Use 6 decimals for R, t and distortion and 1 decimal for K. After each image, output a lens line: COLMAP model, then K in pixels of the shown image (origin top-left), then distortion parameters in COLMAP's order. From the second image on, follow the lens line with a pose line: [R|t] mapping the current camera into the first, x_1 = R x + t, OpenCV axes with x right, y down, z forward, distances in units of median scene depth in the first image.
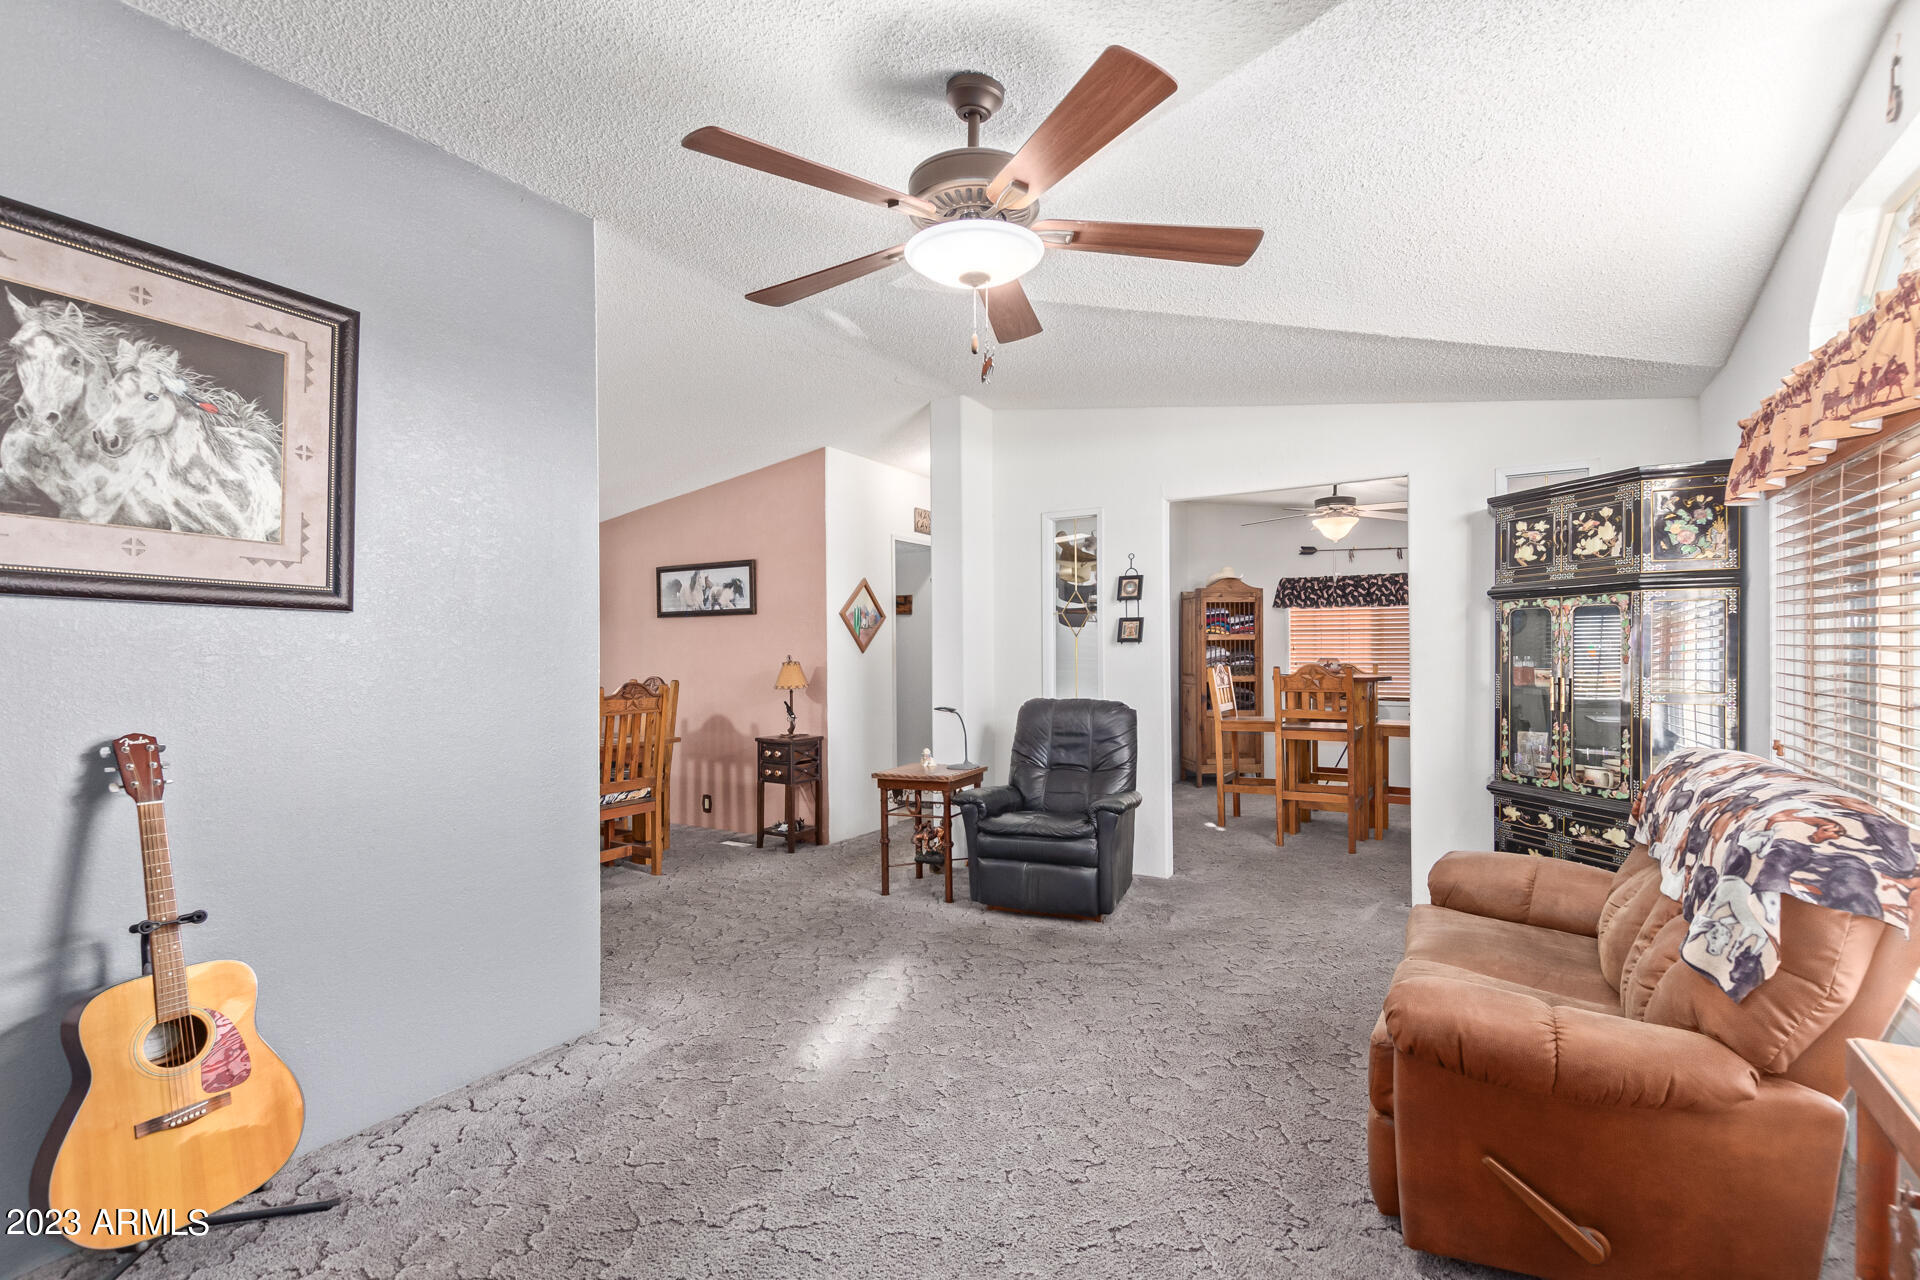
lens RADIAL K [[877.5, 0, 992.7], [0, 877.5, 649.1], [0, 0, 1]] dist [0.004305, 0.000450]
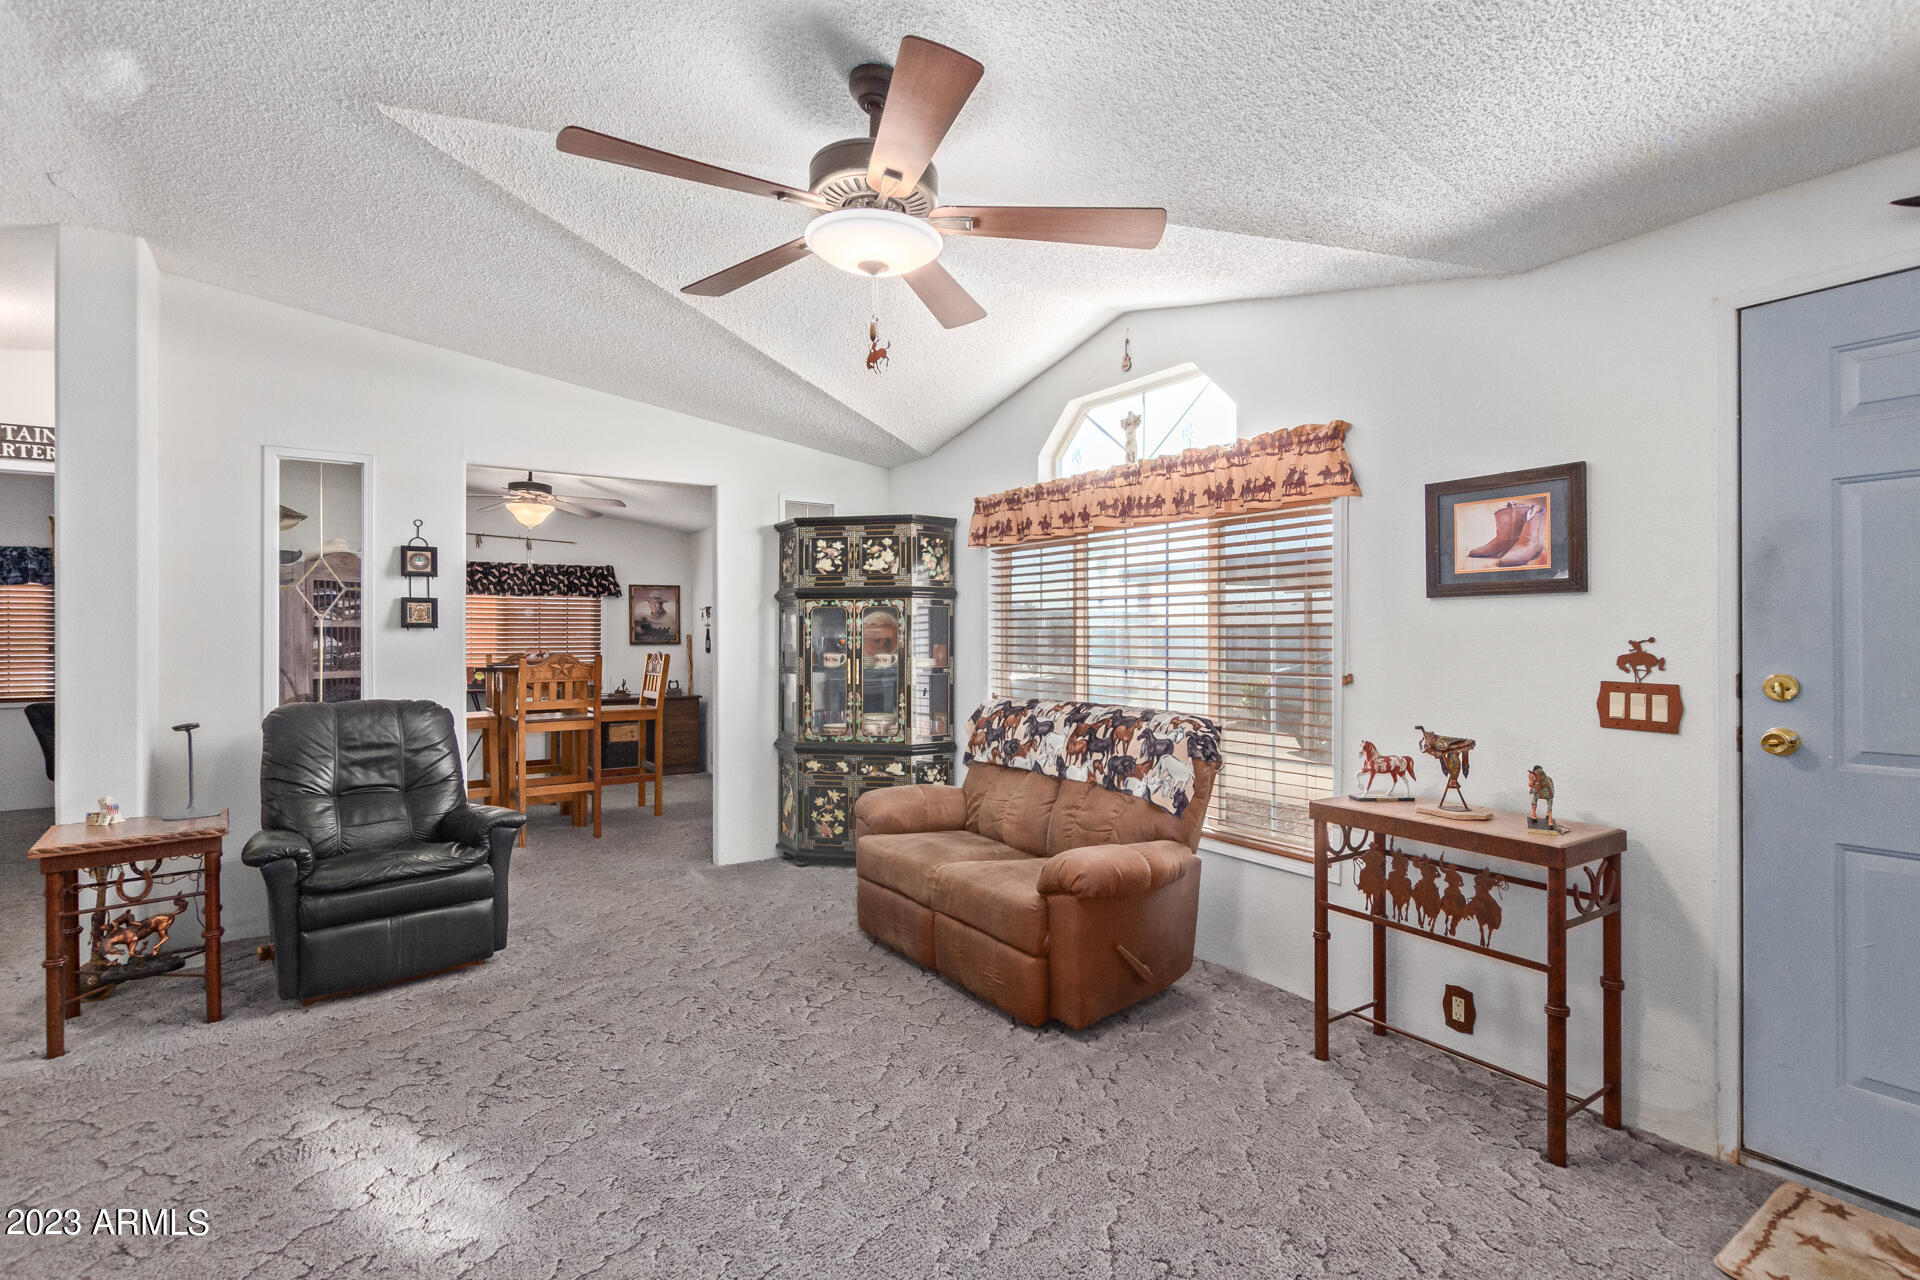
lens RADIAL K [[877.5, 0, 954.7], [0, 877.5, 632.0], [0, 0, 1]] dist [0.004305, 0.000450]
pose [[0.435115, 0.011616, 0.900300, -0.532146], [-0.001824, 0.999926, -0.012020, 0.007212], [-0.900373, 0.003588, 0.435104, 0.285232]]
